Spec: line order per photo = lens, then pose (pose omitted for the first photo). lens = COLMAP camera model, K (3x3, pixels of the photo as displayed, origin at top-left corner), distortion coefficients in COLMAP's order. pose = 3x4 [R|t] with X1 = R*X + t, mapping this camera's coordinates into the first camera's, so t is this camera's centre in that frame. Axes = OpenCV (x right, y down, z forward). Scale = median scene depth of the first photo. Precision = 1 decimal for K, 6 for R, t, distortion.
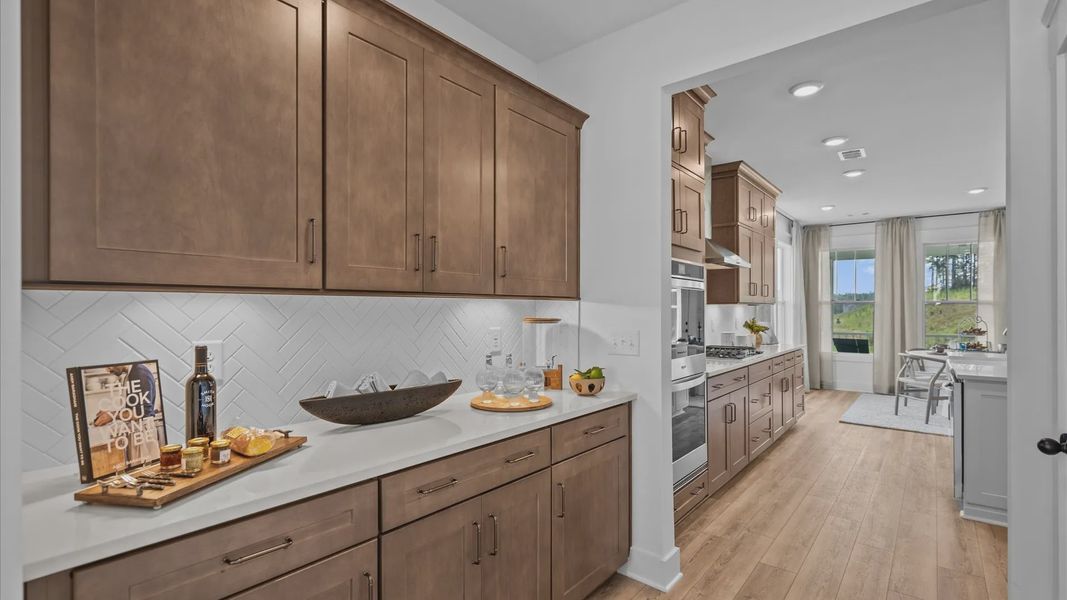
lens RADIAL K [[486.0, 0, 535.9], [0, 486.0, 306.1], [0, 0, 1]] dist [0.006035, 0.000556]
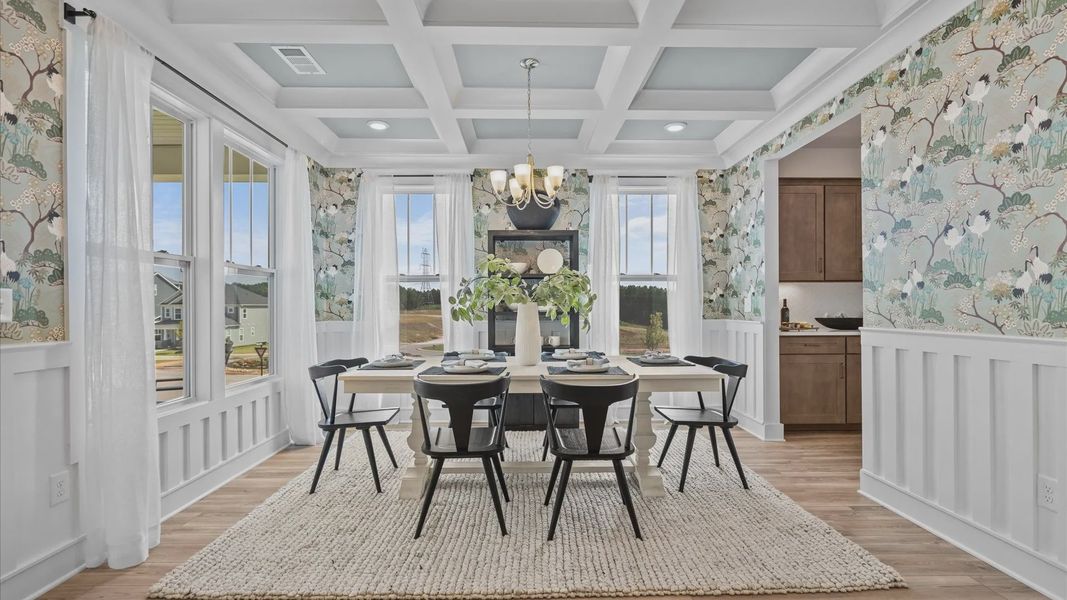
lens RADIAL K [[486.0, 0, 533.8], [0, 486.0, 301.7], [0, 0, 1]] dist [0.006035, 0.000556]
pose [[0.650414, -0.002392, -0.759576, 0.739637], [0.009418, 0.999944, 0.004916, 0.070675], [0.759521, -0.010351, 0.650400, -2.505469]]
